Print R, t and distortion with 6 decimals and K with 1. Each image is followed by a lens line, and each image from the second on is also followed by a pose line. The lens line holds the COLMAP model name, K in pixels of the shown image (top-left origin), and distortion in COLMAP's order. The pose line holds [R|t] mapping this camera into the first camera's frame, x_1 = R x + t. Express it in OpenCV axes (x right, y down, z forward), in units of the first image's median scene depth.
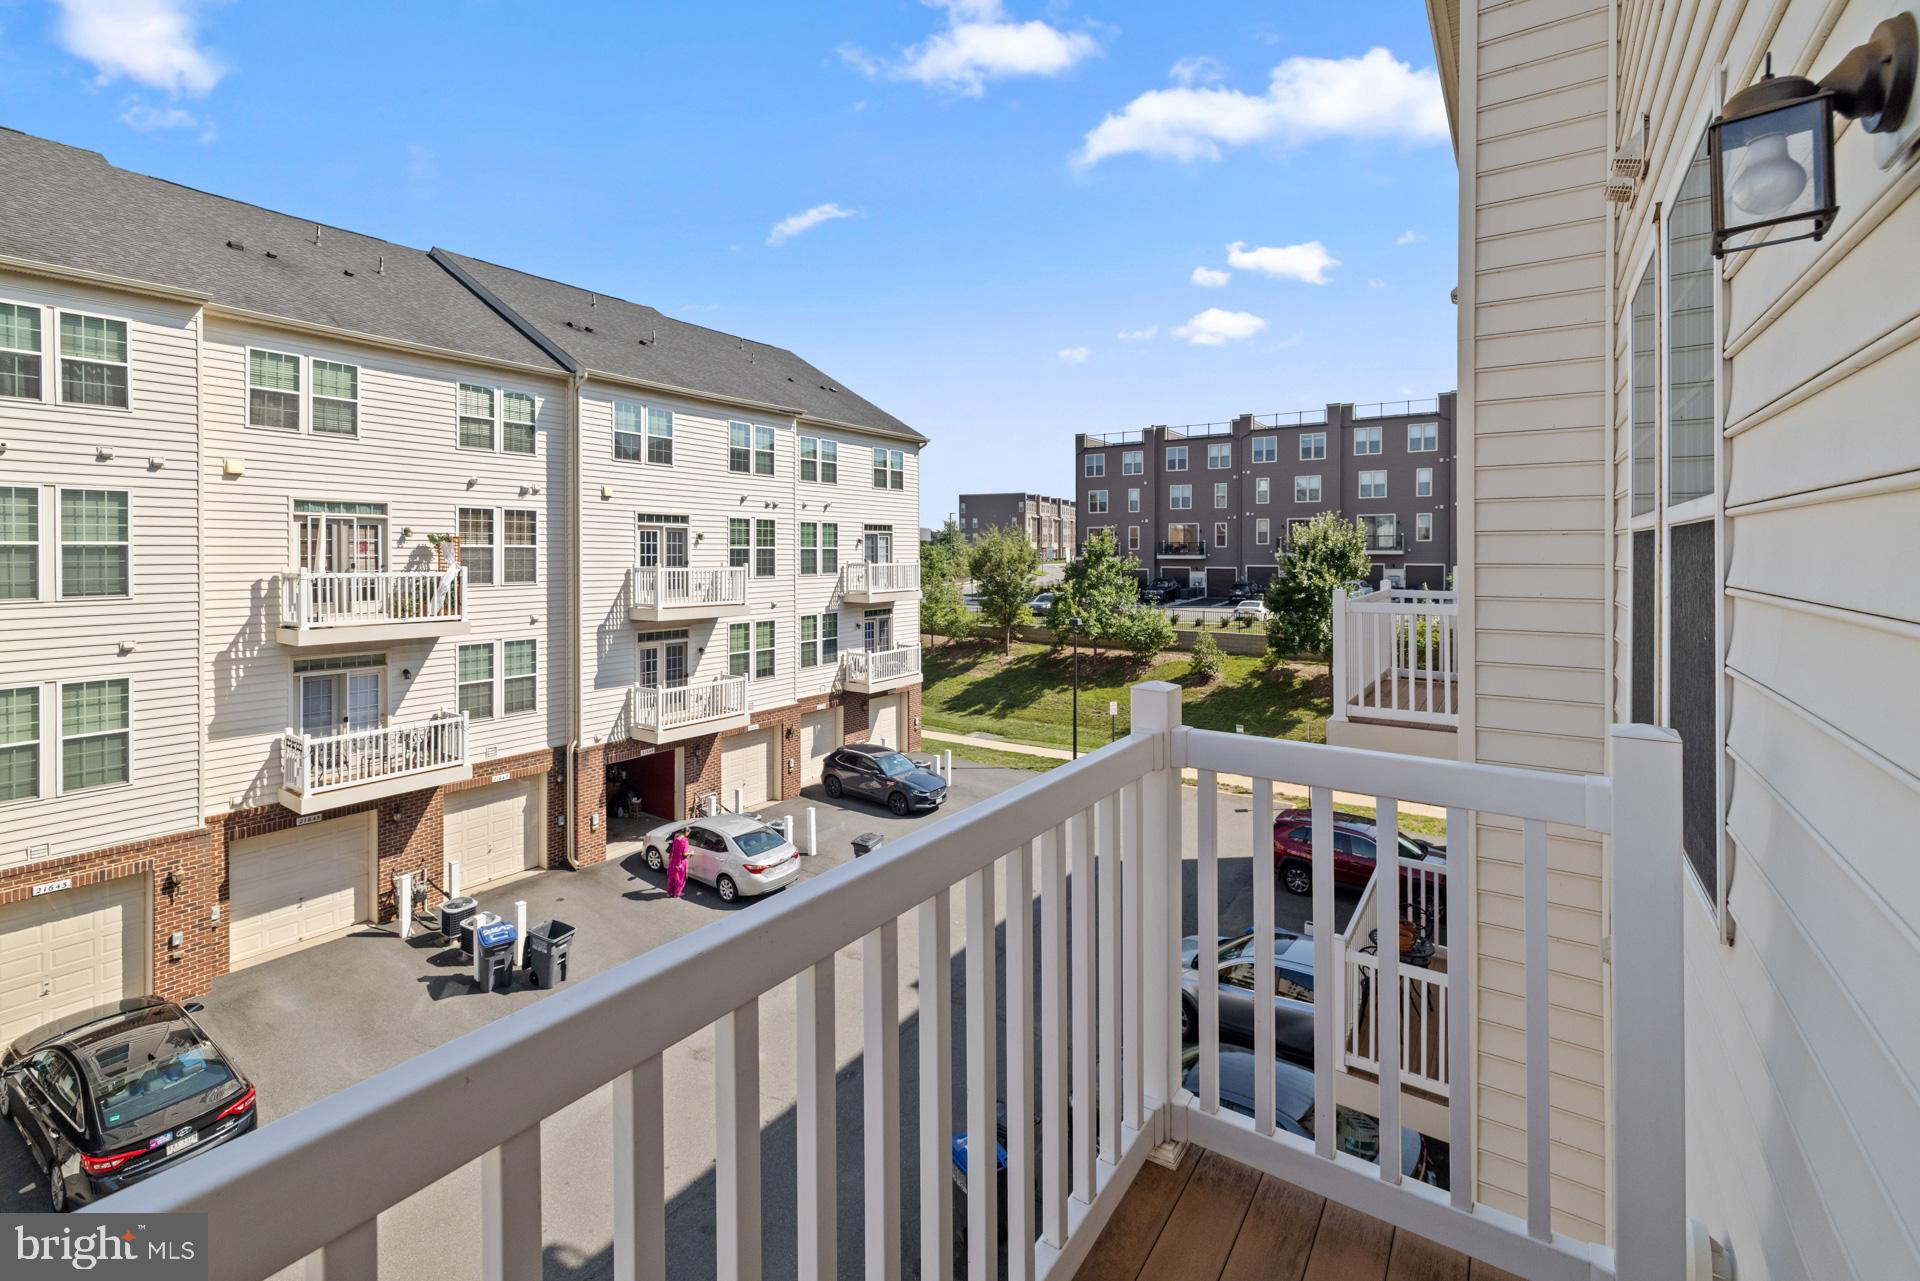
lens RADIAL K [[840.4, 0, 993.2], [0, 840.4, 549.5], [0, 0, 1]] dist [-0.000079, 0.000722]
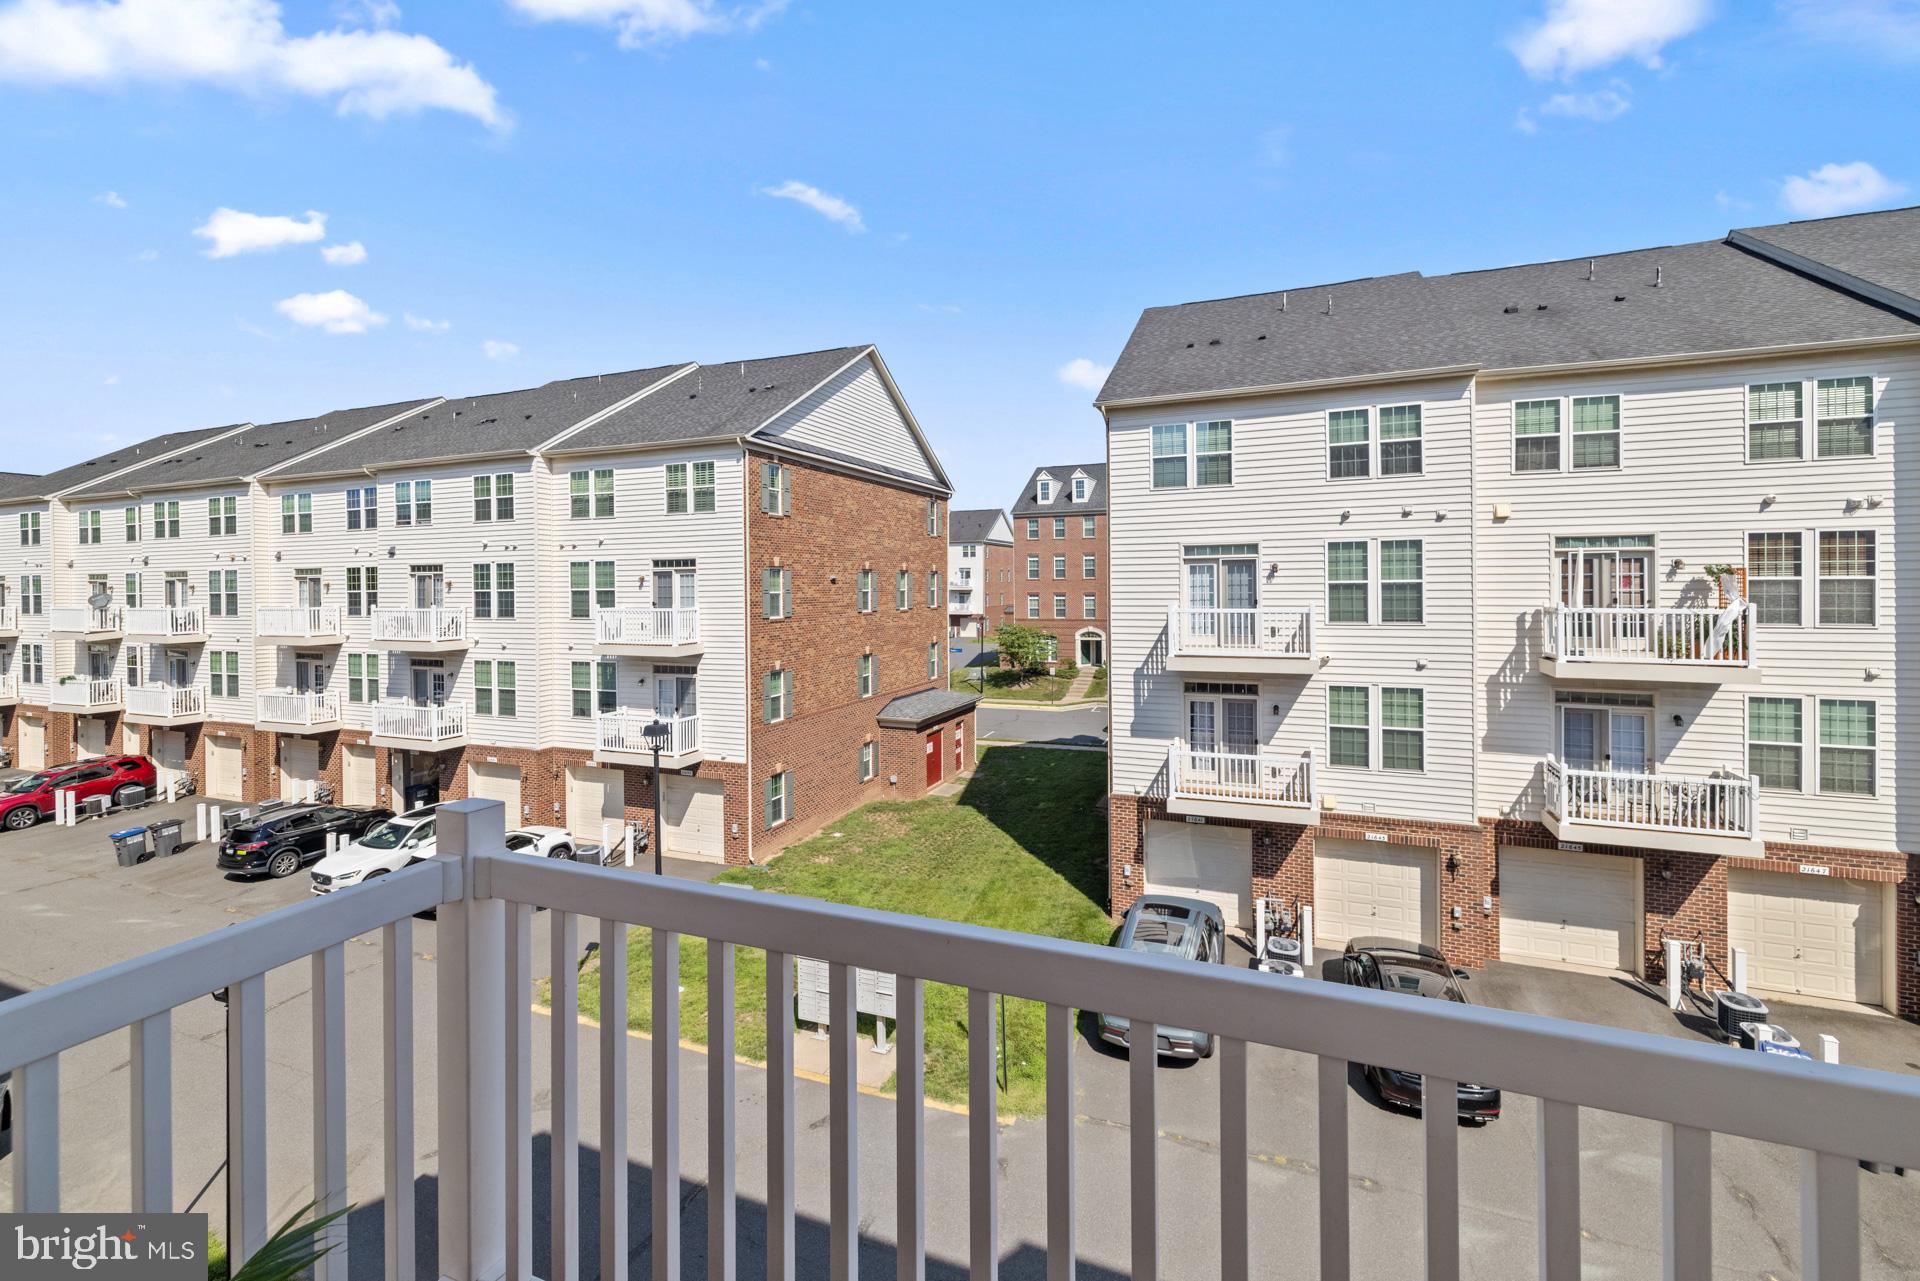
lens RADIAL K [[840.4, 0, 979.6], [0, 840.4, 595.0], [0, 0, 1]] dist [-0.000079, 0.000722]
pose [[0.176837, 0.004304, -0.984231, 0.072668], [0.008869, 0.999943, 0.005966, 0.000321], [0.984200, -0.009784, 0.176788, 0.114832]]
